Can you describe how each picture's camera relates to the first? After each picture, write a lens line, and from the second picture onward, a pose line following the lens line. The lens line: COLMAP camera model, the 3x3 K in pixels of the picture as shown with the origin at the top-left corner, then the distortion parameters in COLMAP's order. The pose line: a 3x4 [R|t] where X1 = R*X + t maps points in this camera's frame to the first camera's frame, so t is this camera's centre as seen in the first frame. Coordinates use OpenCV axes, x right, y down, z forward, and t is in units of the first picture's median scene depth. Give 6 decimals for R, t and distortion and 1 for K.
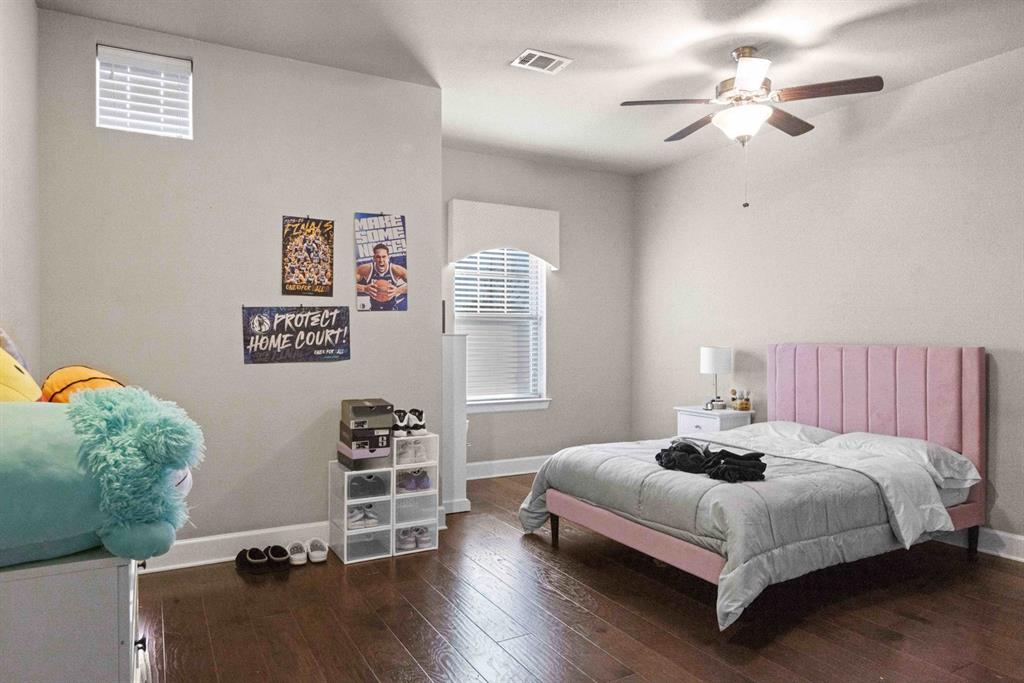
lens RADIAL K [[675.5, 0, 537.3], [0, 675.5, 341.4], [0, 0, 1]] dist [0.023969, -0.001243]
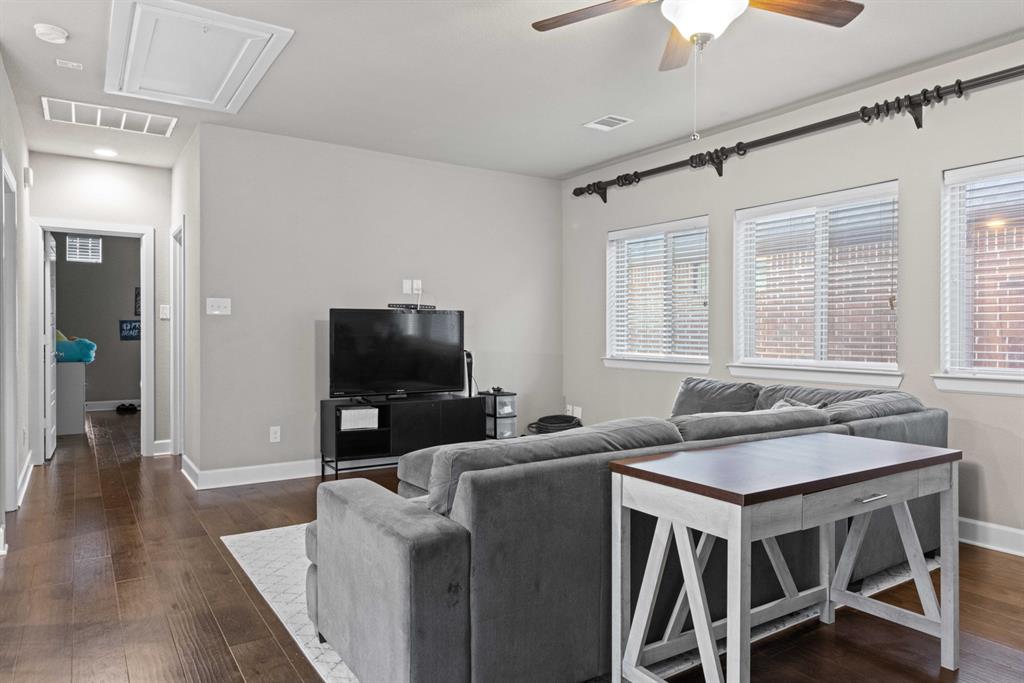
lens RADIAL K [[675.5, 0, 537.3], [0, 675.5, 341.4], [0, 0, 1]] dist [0.023969, -0.001243]
pose [[0.996809, 0.006686, 0.079548, 1.070379], [-0.006482, 0.999975, -0.002819, 0.033804], [-0.079565, 0.002295, 0.996827, -1.958075]]
